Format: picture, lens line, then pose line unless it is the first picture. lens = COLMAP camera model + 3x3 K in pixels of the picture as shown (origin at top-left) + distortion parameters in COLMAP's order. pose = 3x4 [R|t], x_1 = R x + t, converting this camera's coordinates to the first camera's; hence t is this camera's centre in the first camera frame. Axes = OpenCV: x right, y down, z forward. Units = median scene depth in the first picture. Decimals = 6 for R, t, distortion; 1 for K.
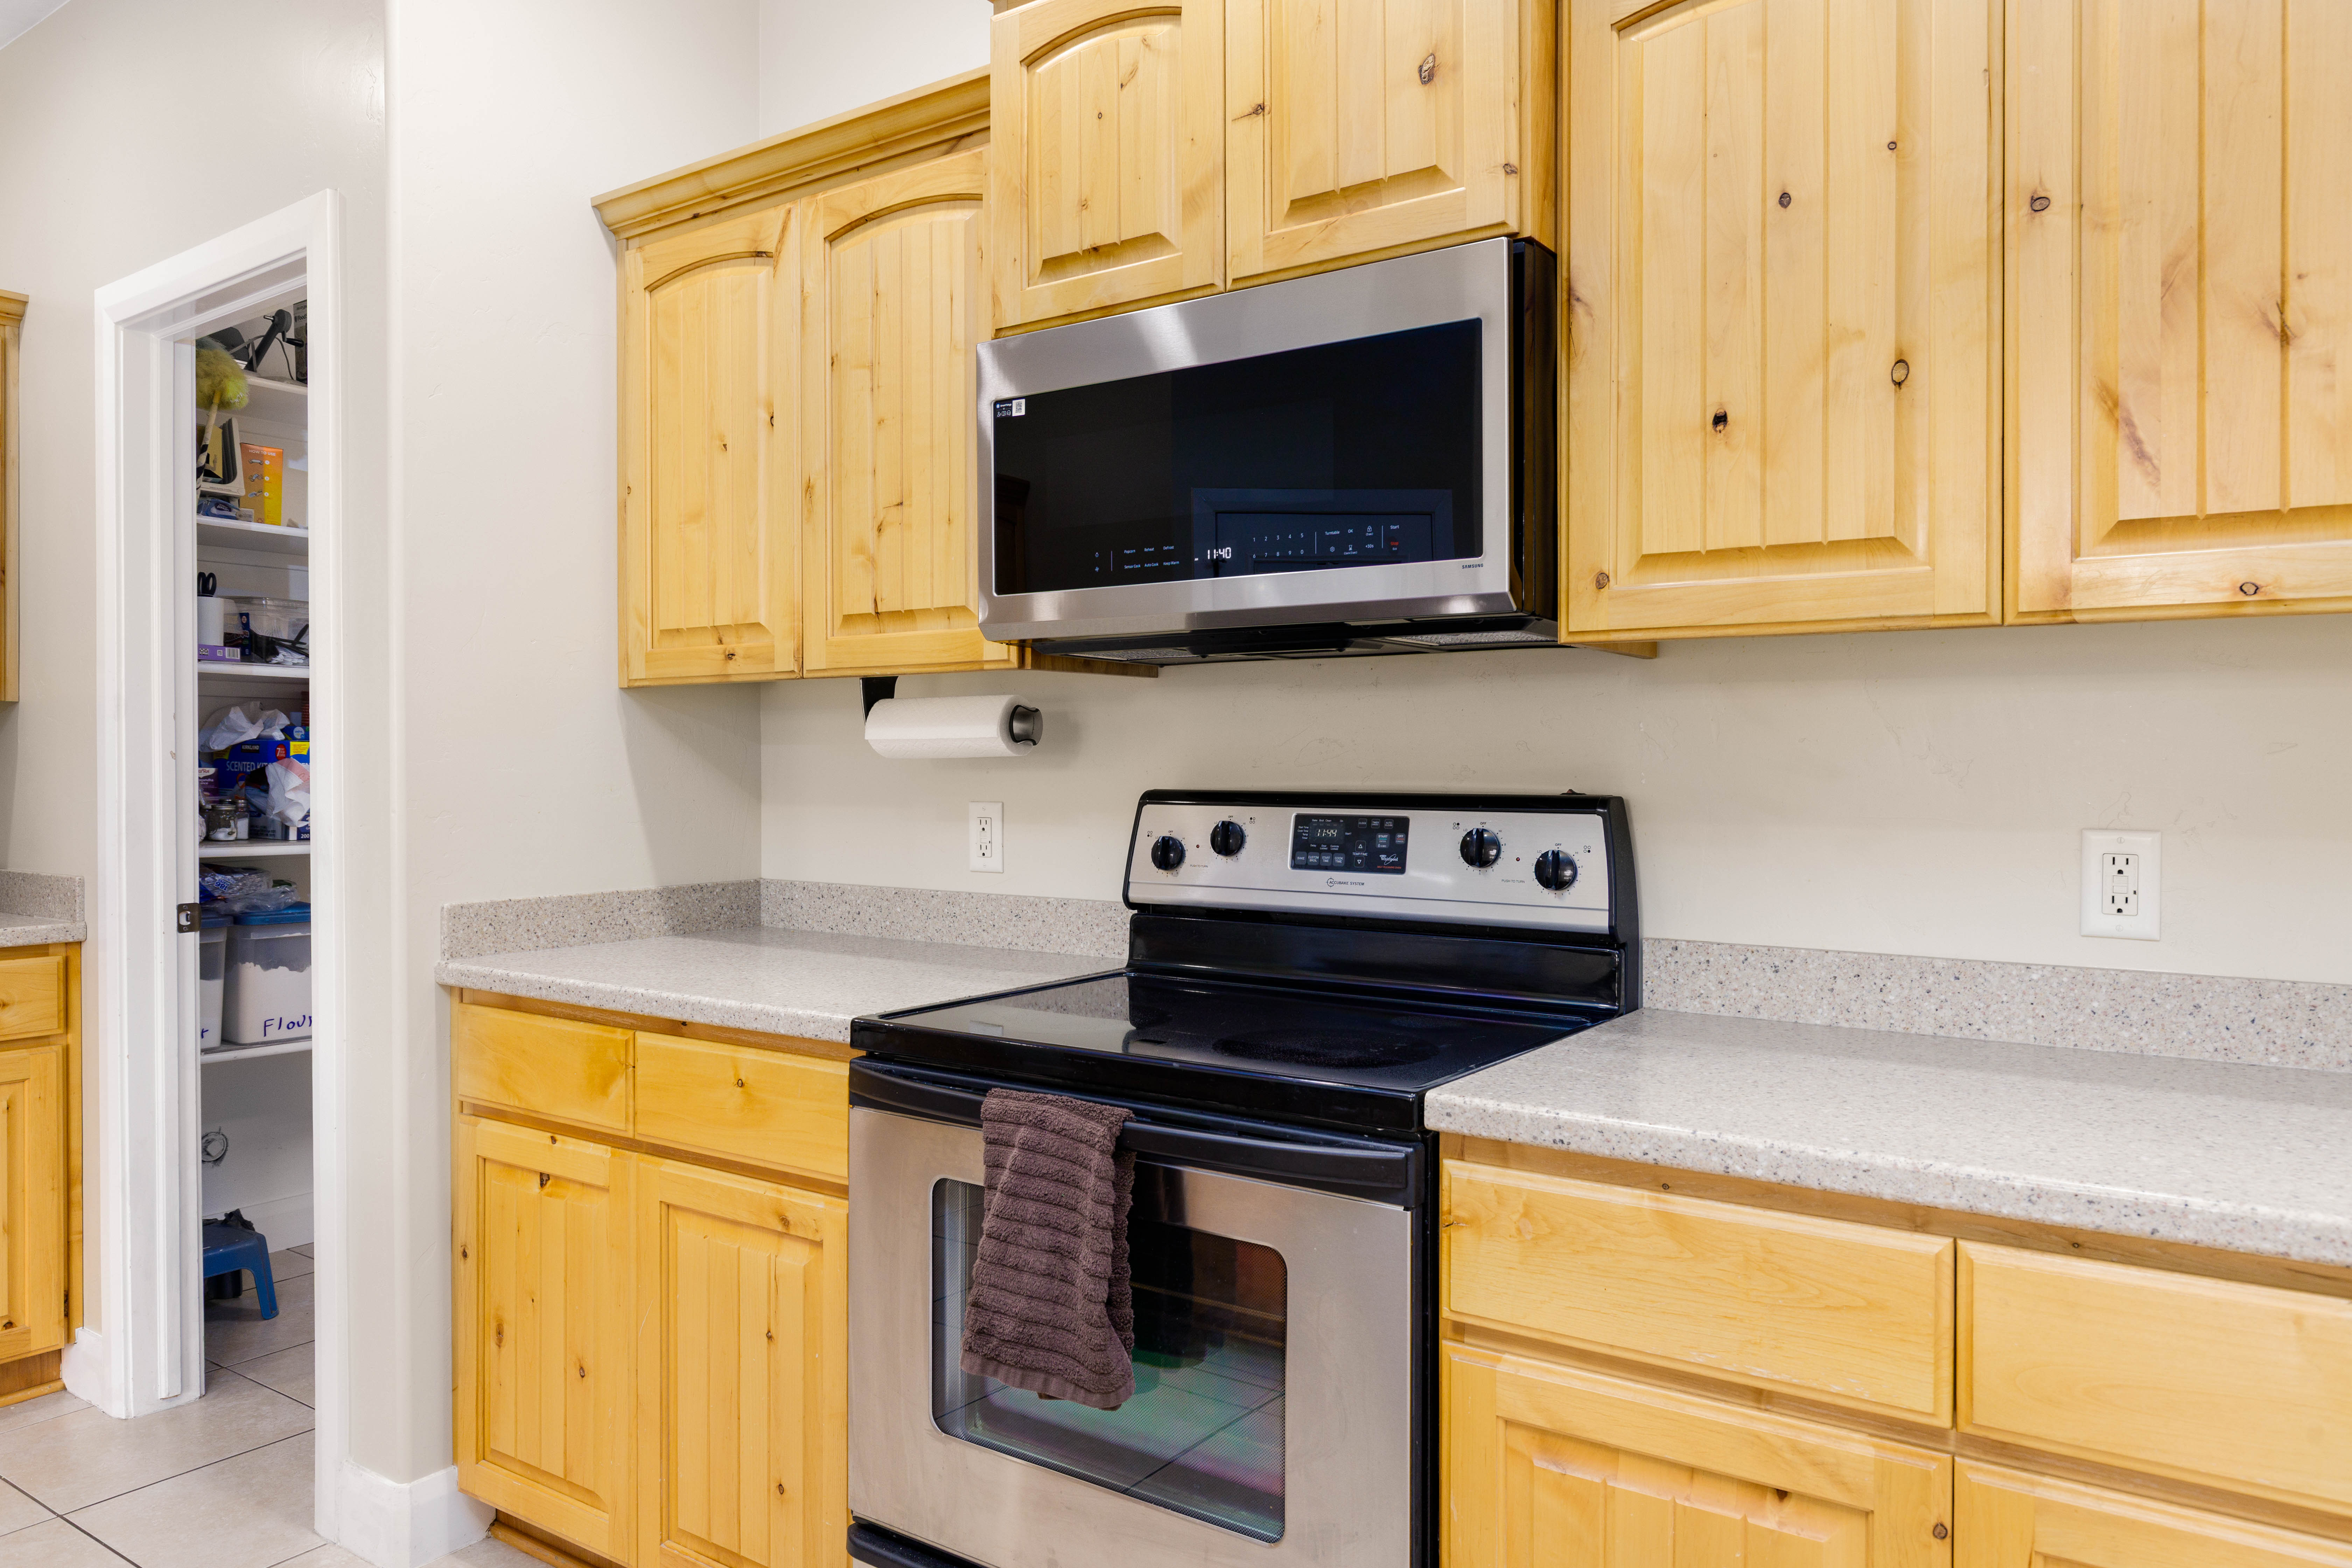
lens RADIAL K [[1581.3, 0, 1194.2], [0, 1581.3, 771.6], [0, 0, 1]] dist [-0.004797, -0.001662]
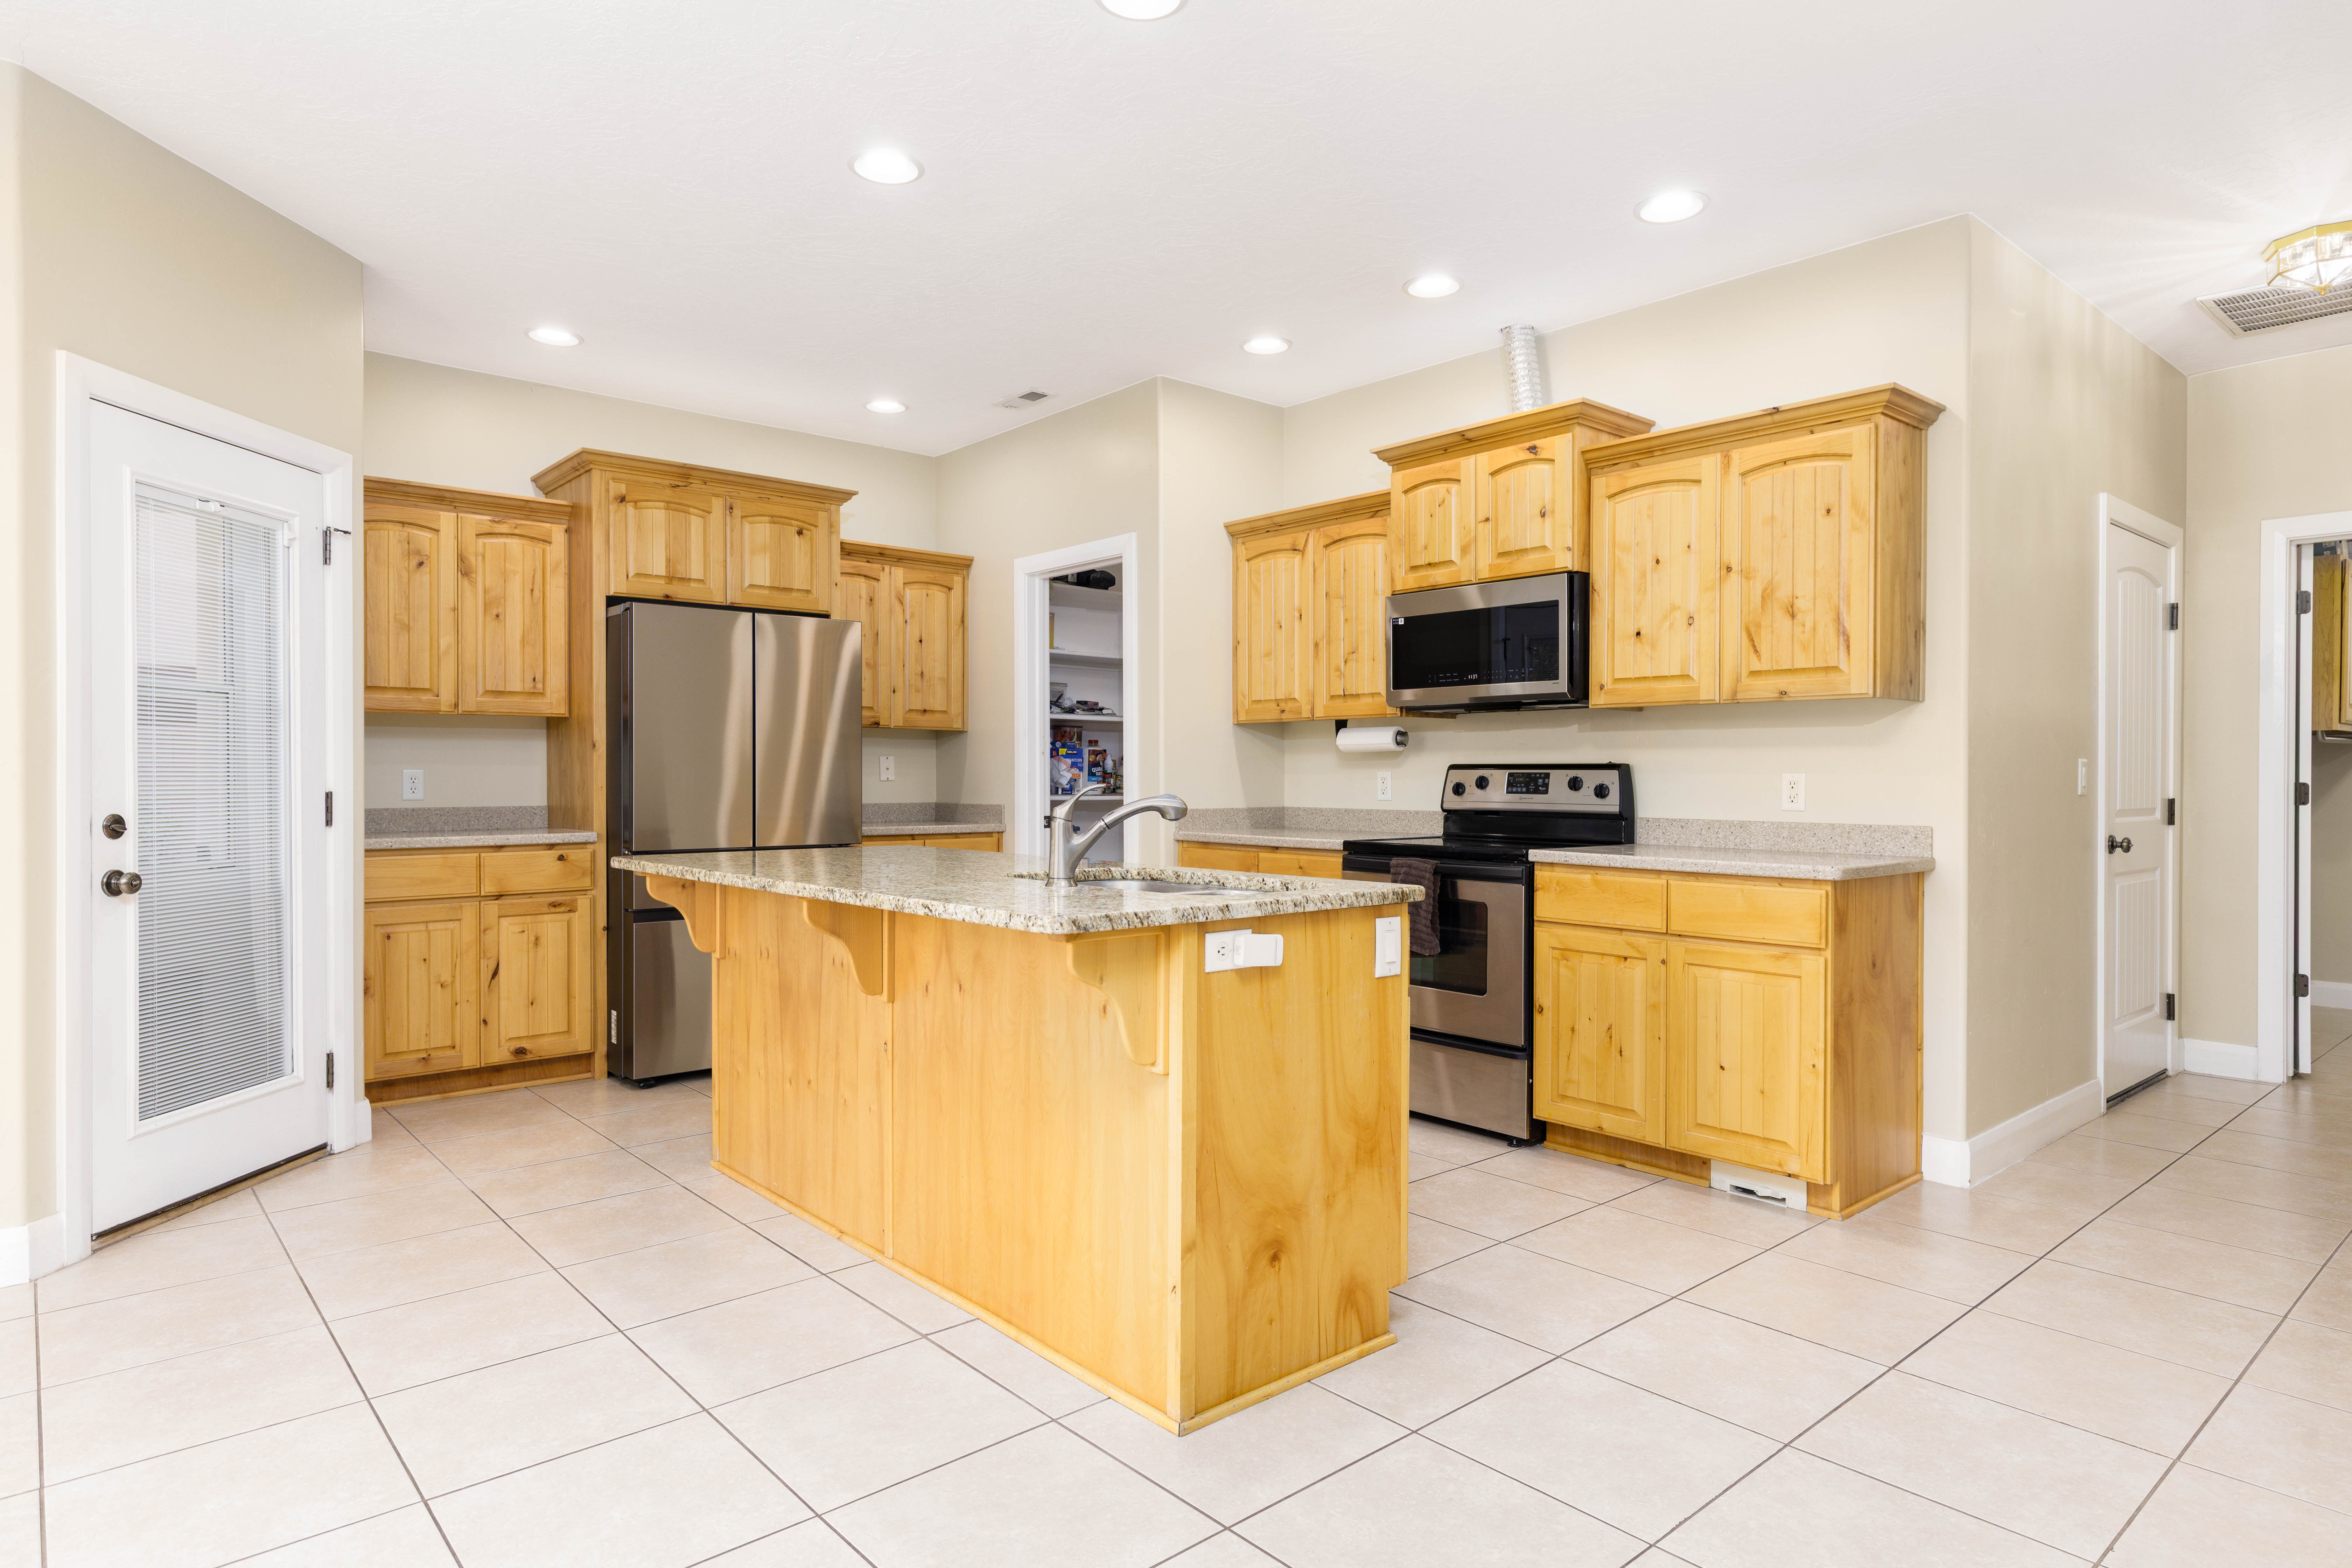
lens RADIAL K [[1309.0, 0, 1275.8], [0, 1309.0, 784.6], [0, 0, 1]] dist [-0.004670, 0.001531]
pose [[0.982148, 0.002542, -0.188091, 0.106947], [-0.002315, 0.999996, 0.001426, 0.051274], [0.188094, -0.000965, 0.982151, -1.325750]]
